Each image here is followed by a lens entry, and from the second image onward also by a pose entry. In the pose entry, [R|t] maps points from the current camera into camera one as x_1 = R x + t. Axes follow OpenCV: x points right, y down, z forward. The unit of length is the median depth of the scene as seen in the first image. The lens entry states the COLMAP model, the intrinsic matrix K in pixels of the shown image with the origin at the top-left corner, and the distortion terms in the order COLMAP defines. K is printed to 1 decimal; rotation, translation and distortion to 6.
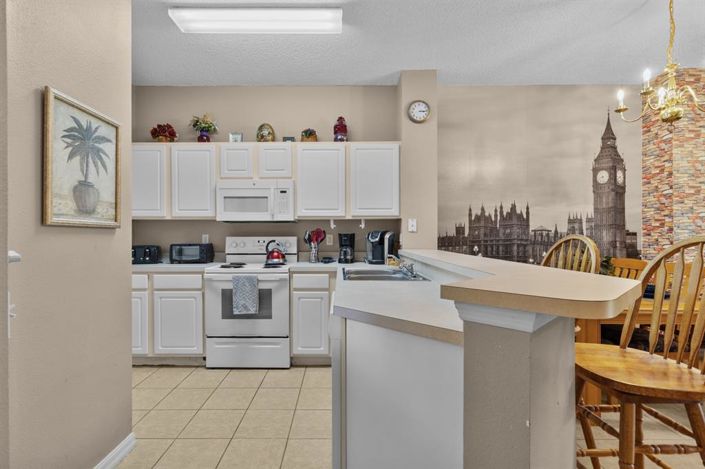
lens RADIAL K [[344.8, 0, 334.4], [0, 344.8, 236.4], [0, 0, 1]] dist [-0.000035, 0.000093]
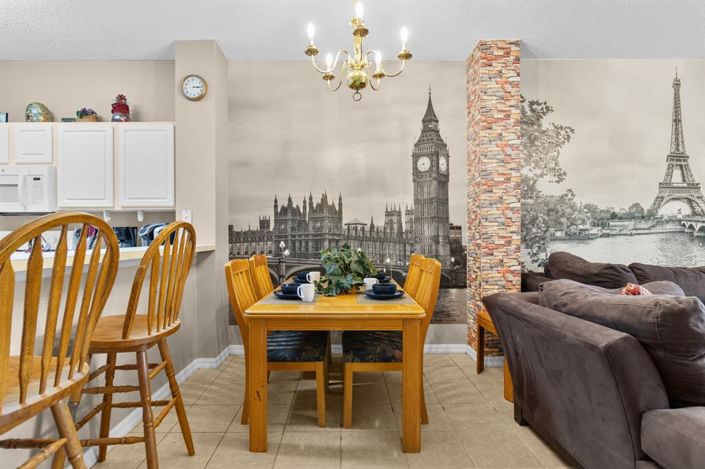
lens RADIAL K [[358.3, 0, 348.2], [0, 358.3, 236.7], [0, 0, 1]] dist [-0.000188, -0.000450]
pose [[0.999903, -0.000699, 0.013884, 0.591070], [0.000750, 0.999993, -0.003668, 0.019611], [-0.013881, 0.003678, 0.999897, 0.079461]]
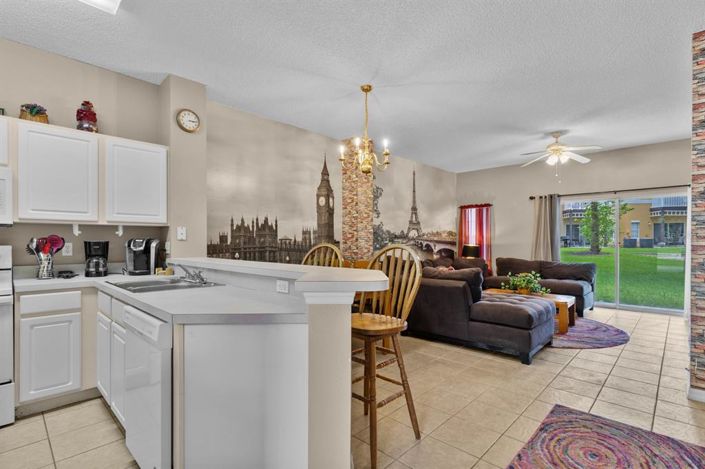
lens RADIAL K [[340.9, 0, 351.1], [0, 340.9, 243.5], [0, 0, 1]] dist [0.000549, 0.000287]
pose [[0.686566, -0.001263, 0.727066, -0.144381], [0.001362, 0.999999, 0.000452, -0.002879], [-0.727066, 0.000680, 0.686567, -0.027683]]
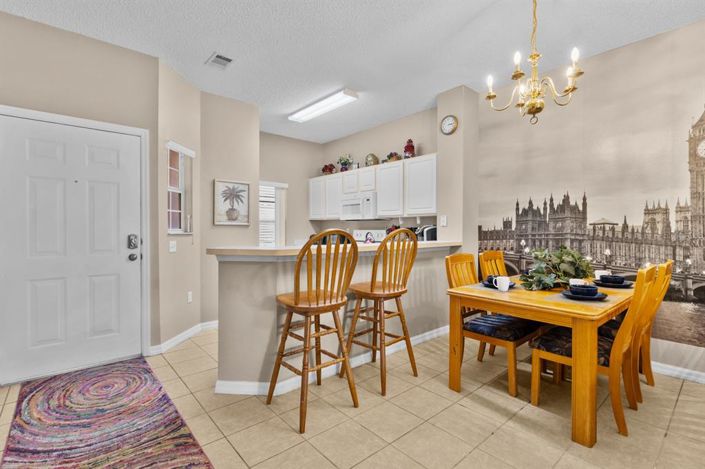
lens RADIAL K [[332.8, 0, 352.7], [0, 332.8, 230.7], [0, 0, 1]] dist [0.001952, 0.000785]
pose [[0.663231, 0.005645, -0.748394, 0.837906], [-0.005368, 0.999982, 0.002785, 0.000798], [0.748396, 0.002171, 0.663249, -0.008103]]
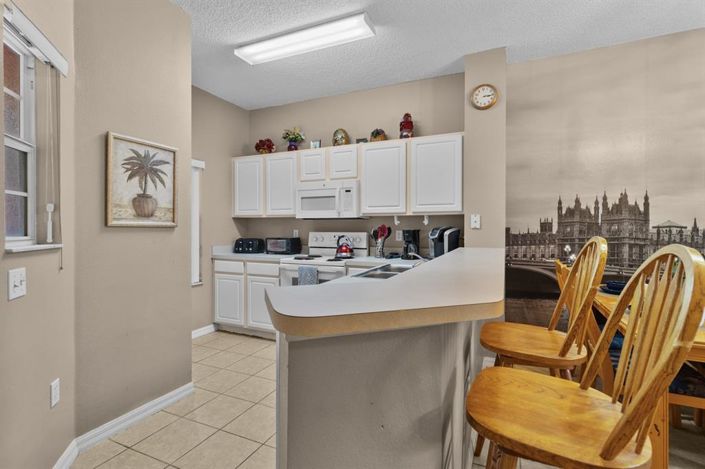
lens RADIAL K [[332.8, 0, 352.7], [0, 332.8, 230.7], [0, 0, 1]] dist [0.001952, 0.000785]
pose [[0.914827, 0.006331, -0.403796, 0.270136], [-0.004144, 0.999972, 0.006289, -0.010911], [0.403824, -0.004080, 0.914828, 0.049060]]
